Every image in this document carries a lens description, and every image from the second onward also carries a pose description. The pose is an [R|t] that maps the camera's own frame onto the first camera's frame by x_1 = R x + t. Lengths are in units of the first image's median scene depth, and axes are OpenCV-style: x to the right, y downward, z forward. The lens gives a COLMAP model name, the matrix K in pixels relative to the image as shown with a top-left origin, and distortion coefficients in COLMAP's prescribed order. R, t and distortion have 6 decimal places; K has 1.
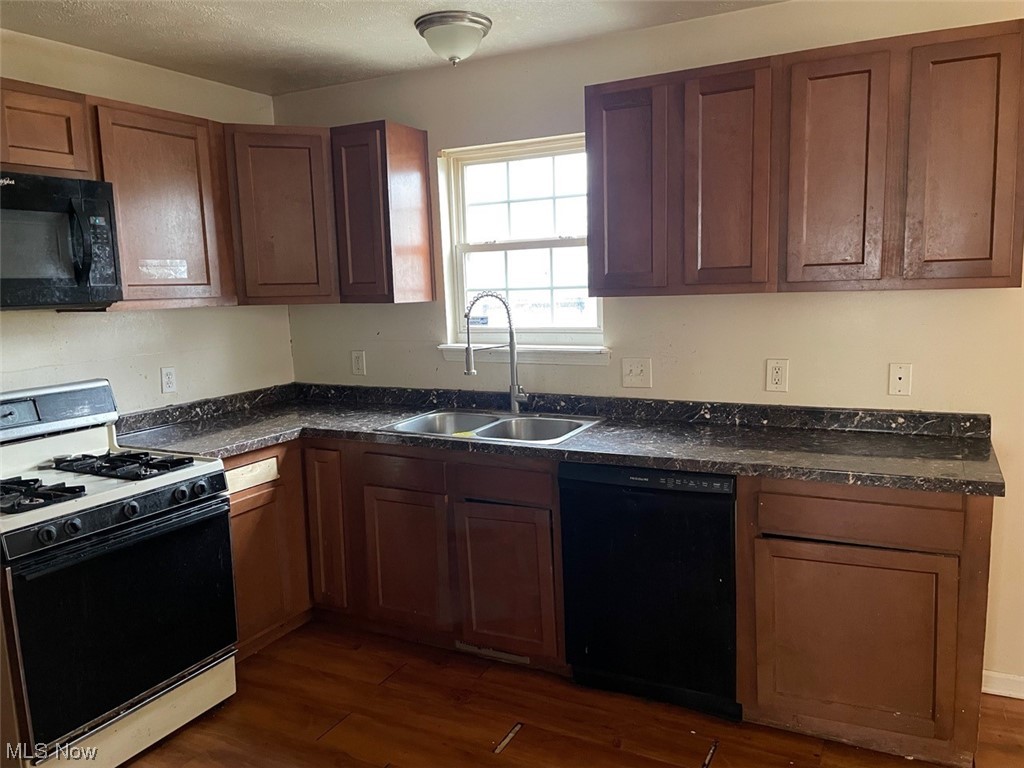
lens RADIAL K [[771.8, 0, 512.0], [0, 771.8, 384.0], [0, 0, 1]] dist [0.107870, -0.113556]
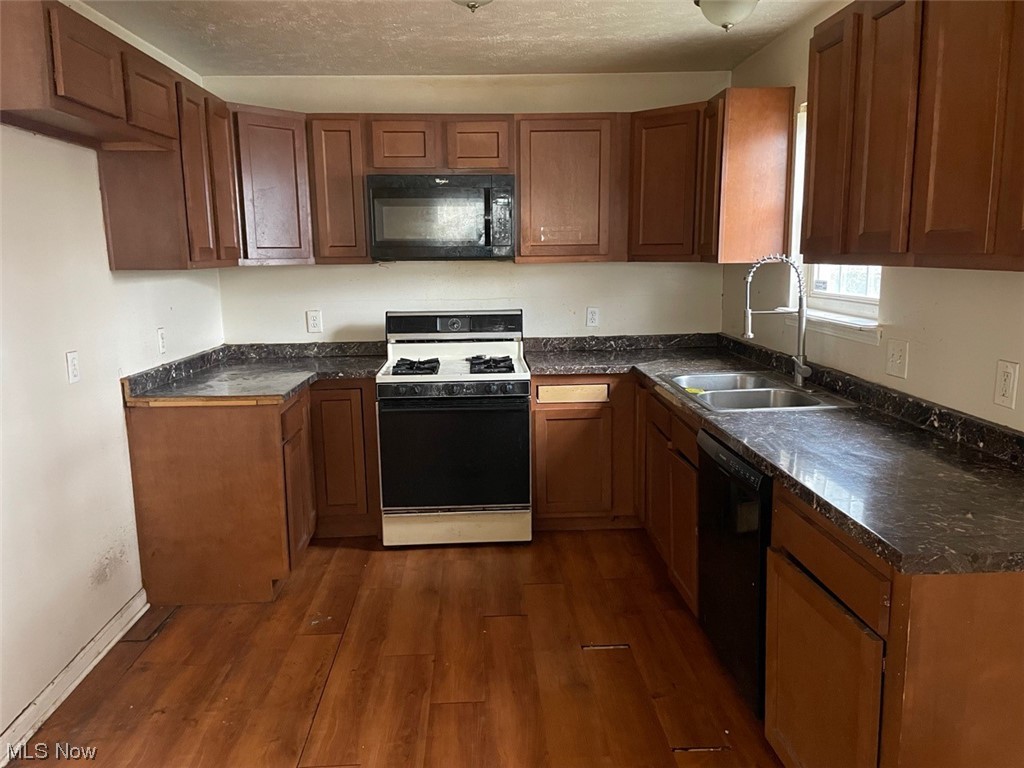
lens RADIAL K [[771.8, 0, 512.0], [0, 771.8, 384.0], [0, 0, 1]] dist [0.107870, -0.113556]
pose [[0.502514, 0.168215, -0.848047, 0.673601], [-0.117458, 0.985078, 0.125796, -0.045186], [0.856553, 0.036396, 0.514774, 0.229152]]
